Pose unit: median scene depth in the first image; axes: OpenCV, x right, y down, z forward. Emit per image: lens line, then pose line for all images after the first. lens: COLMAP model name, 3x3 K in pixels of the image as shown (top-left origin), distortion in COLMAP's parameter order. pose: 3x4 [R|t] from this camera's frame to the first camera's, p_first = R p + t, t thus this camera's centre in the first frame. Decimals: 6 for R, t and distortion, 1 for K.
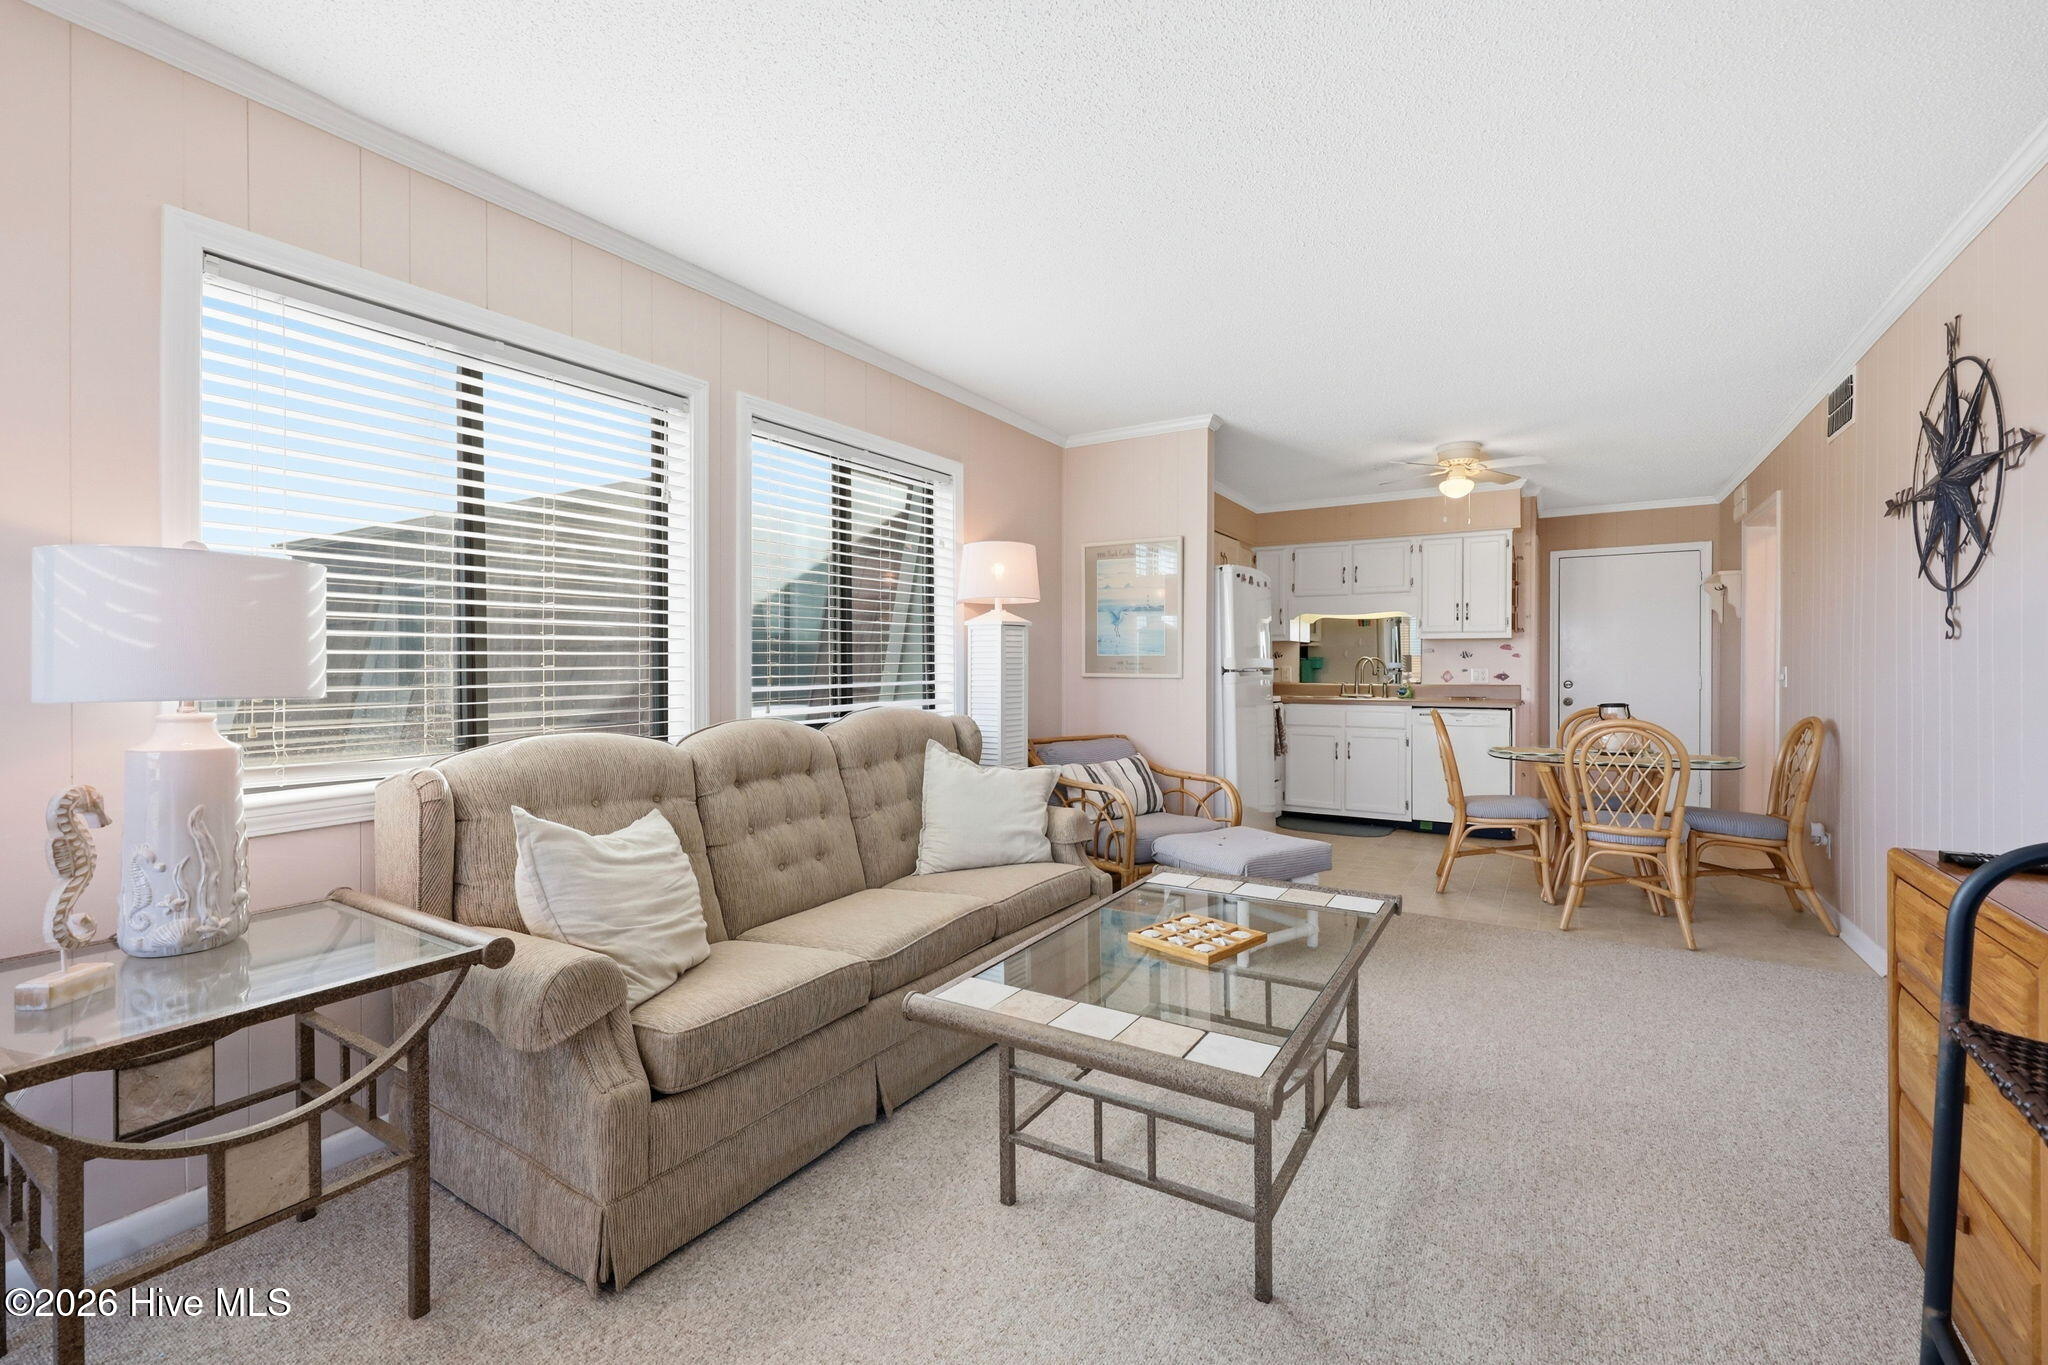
lens RADIAL K [[842.0, 0, 1032.1], [0, 842.0, 668.7], [0, 0, 1]] dist [0.000921, 0.000084]
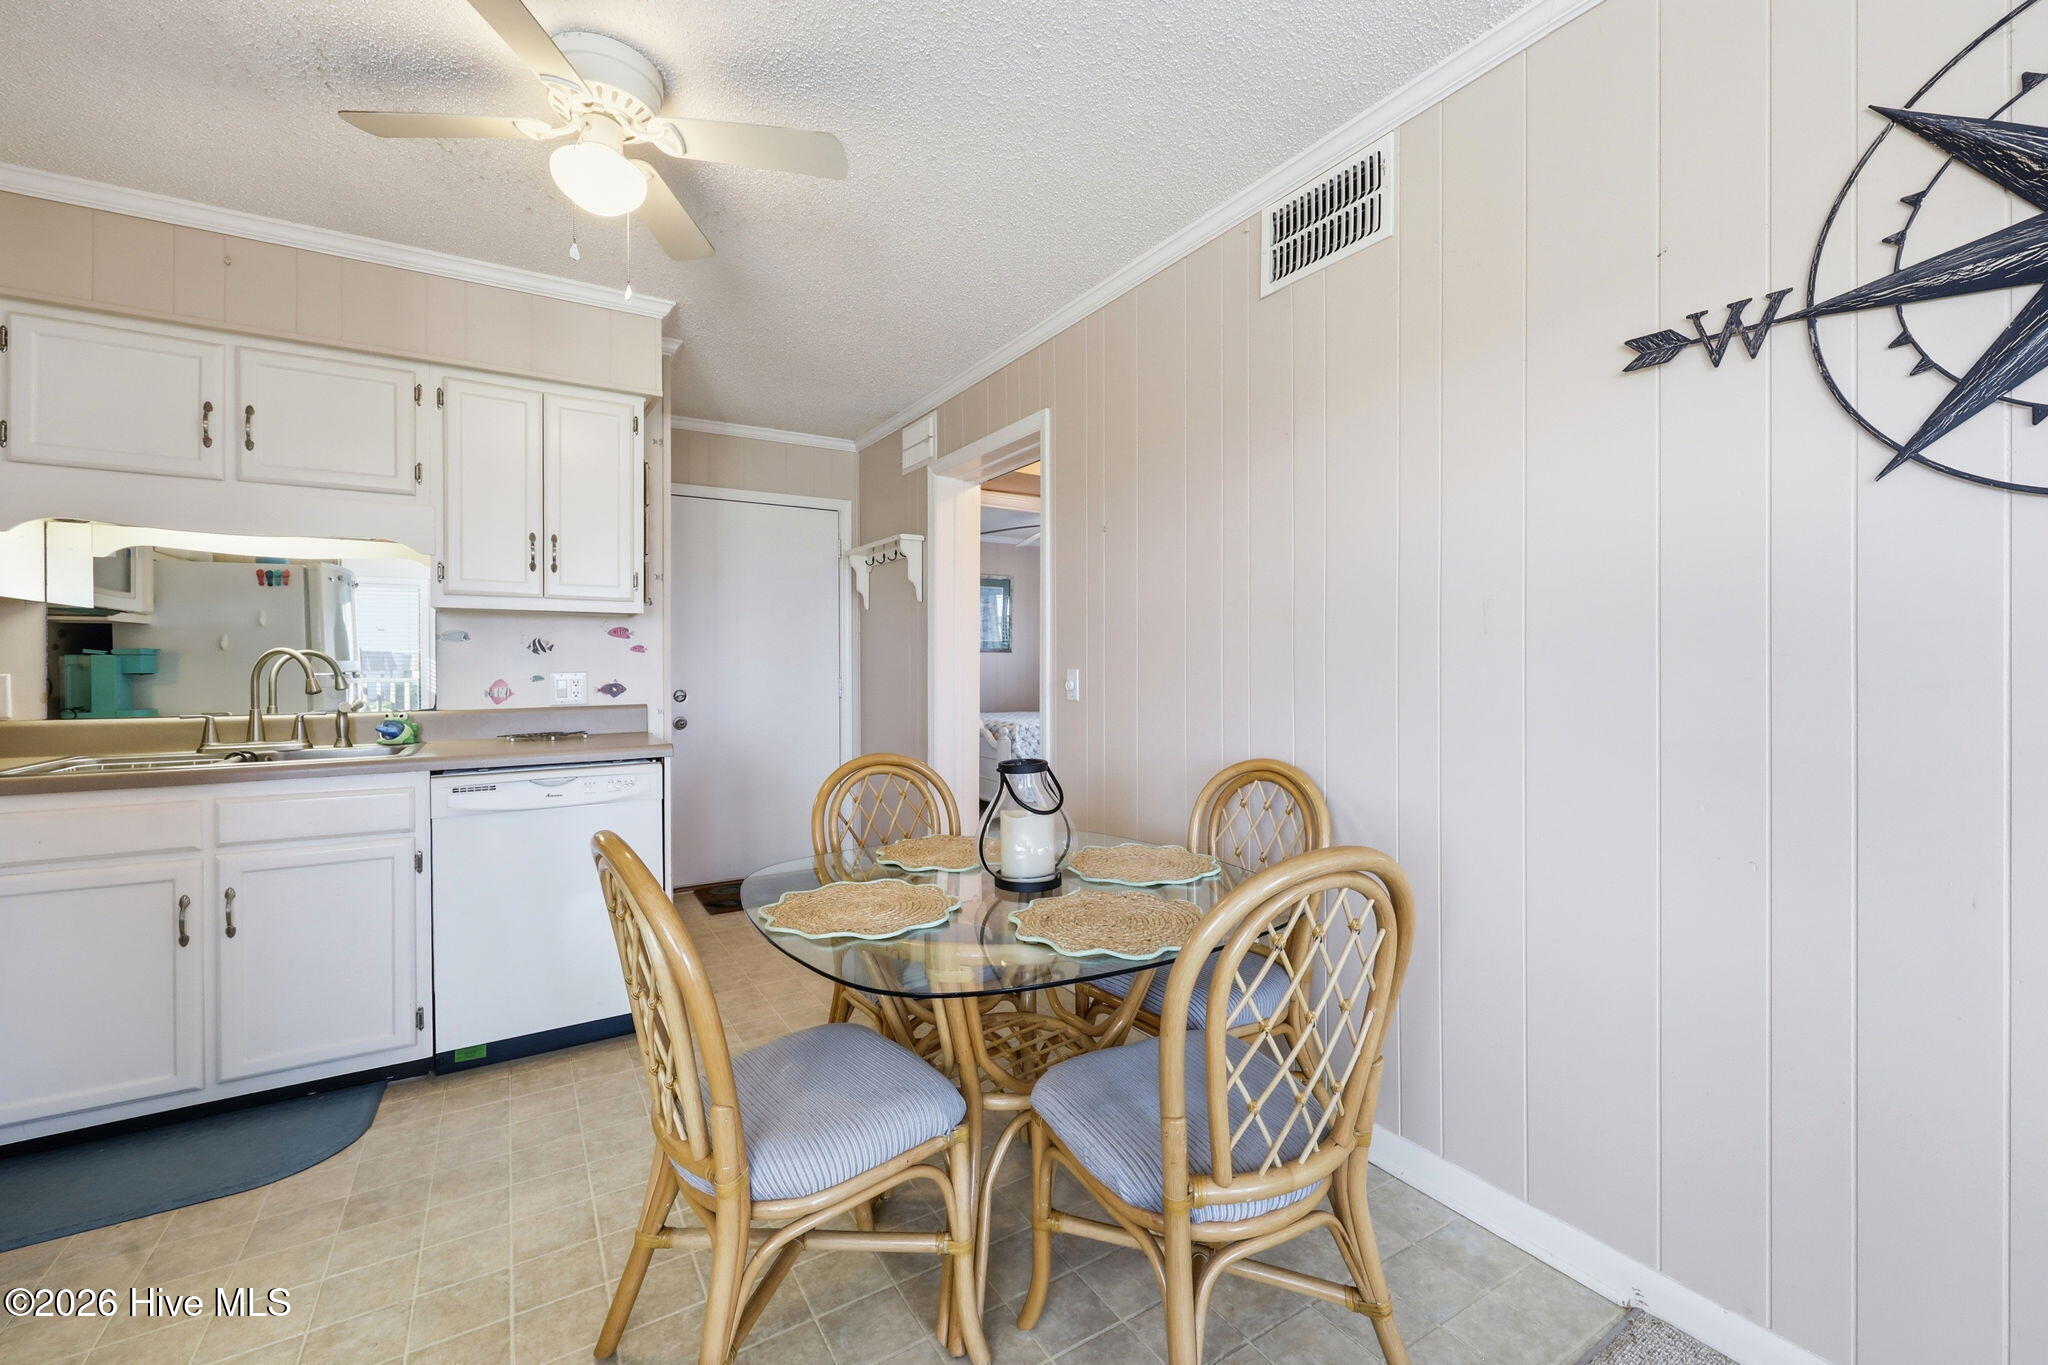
lens RADIAL K [[842.0, 0, 1032.1], [0, 842.0, 668.7], [0, 0, 1]] dist [0.000921, 0.000084]
pose [[0.440703, -0.007603, 0.897621, 0.211027], [0.002936, 0.999971, 0.007029, -0.006320], [-0.897648, -0.000463, 0.440712, 0.549429]]
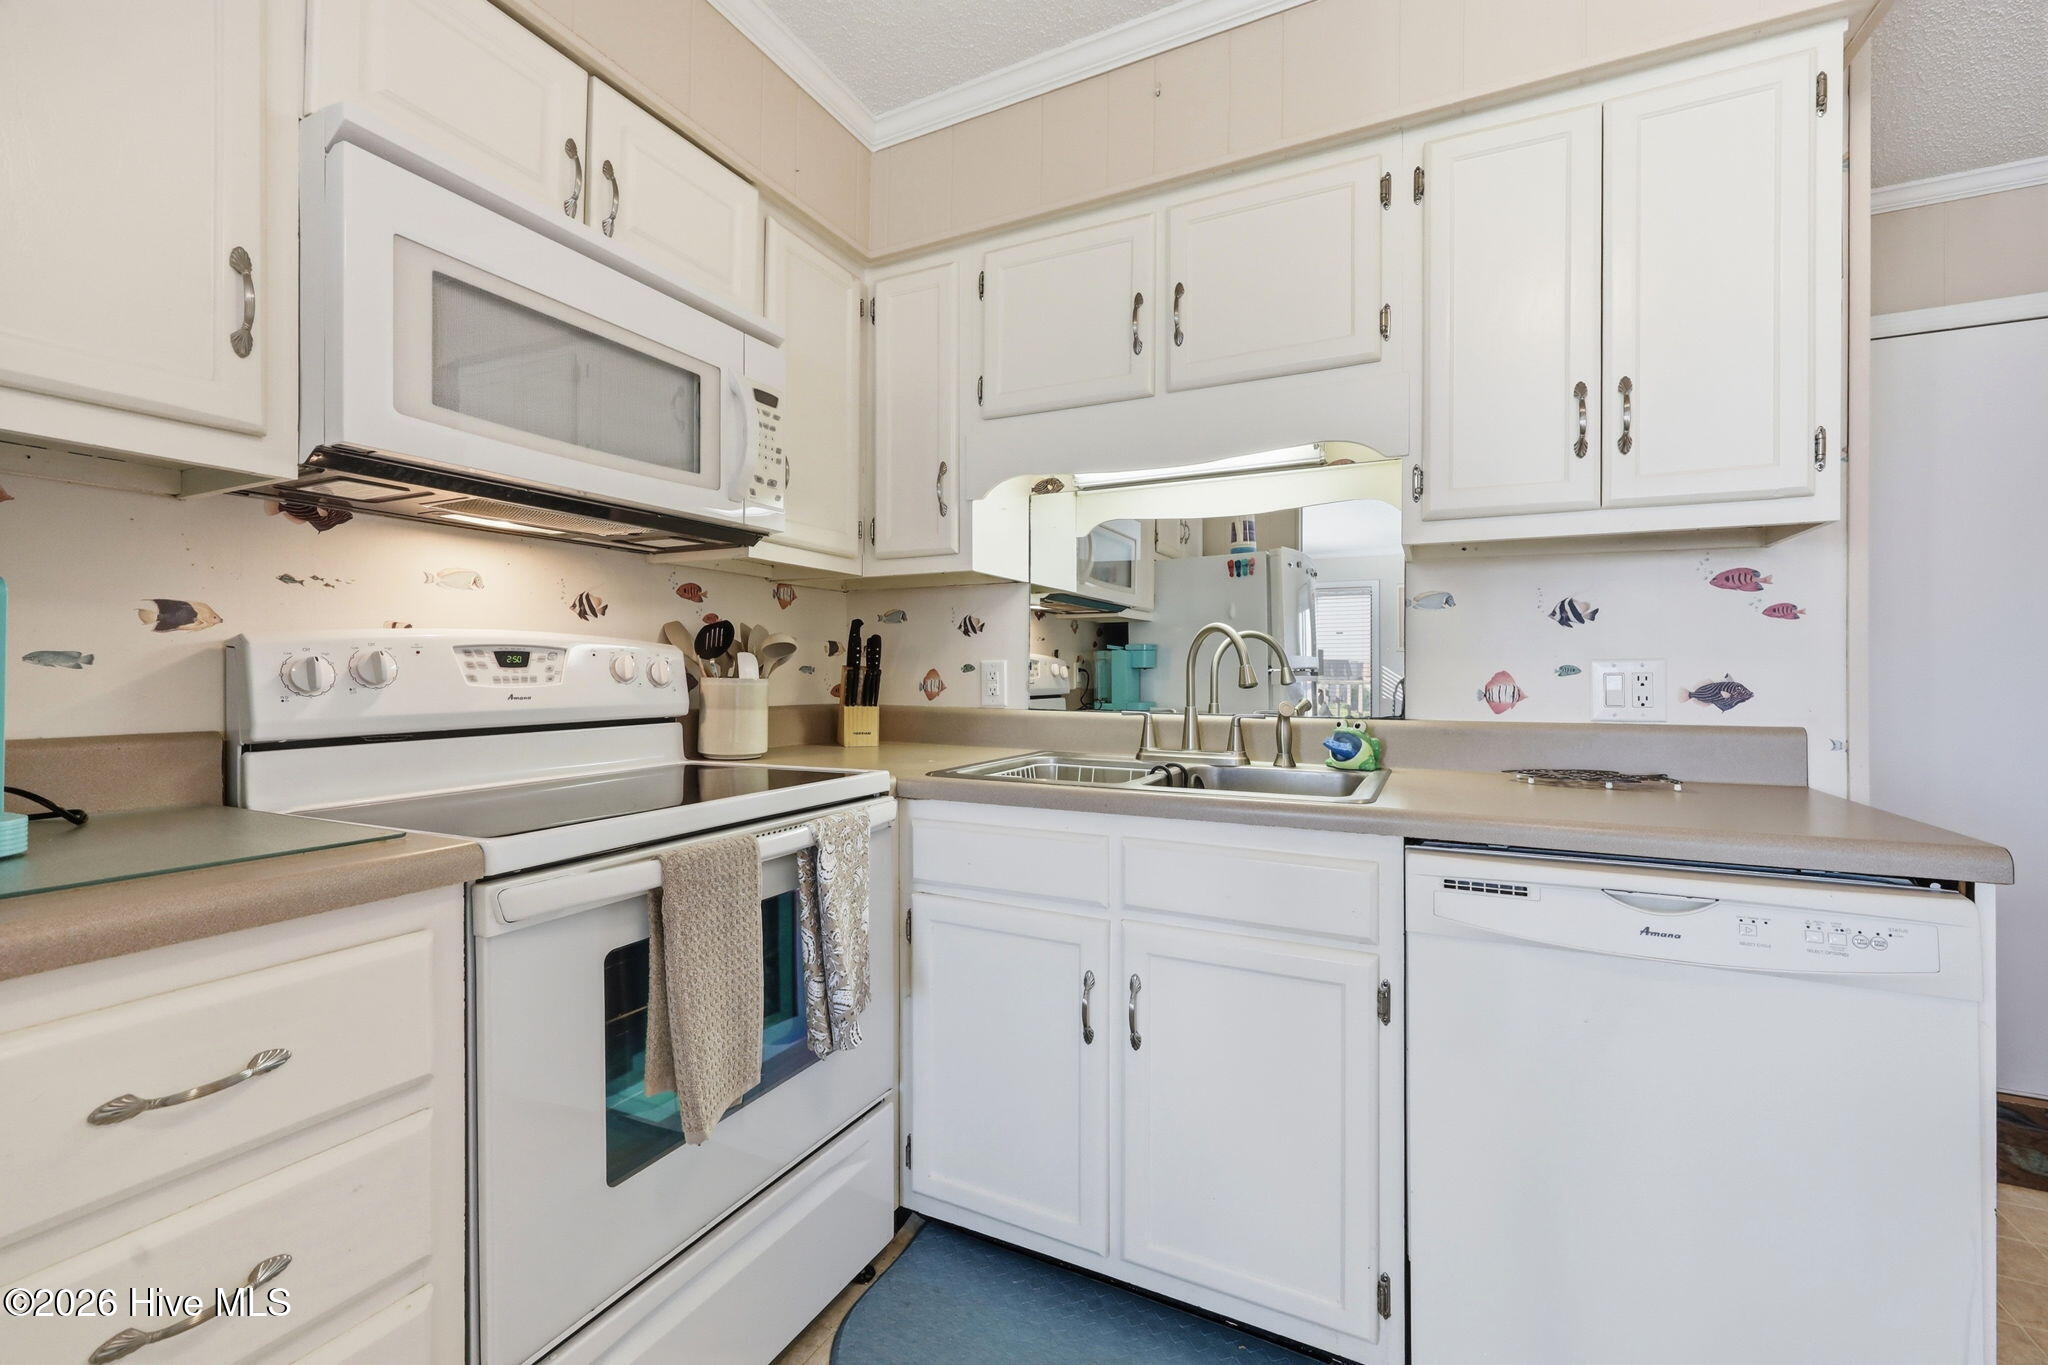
lens RADIAL K [[842.0, 0, 1032.1], [0, 842.0, 668.7], [0, 0, 1]] dist [0.000921, 0.000084]
pose [[0.994529, 0.001595, 0.104452, 0.326472], [-0.001249, 0.999994, -0.003376, 0.002667], [-0.104457, 0.003227, 0.994524, 0.777156]]
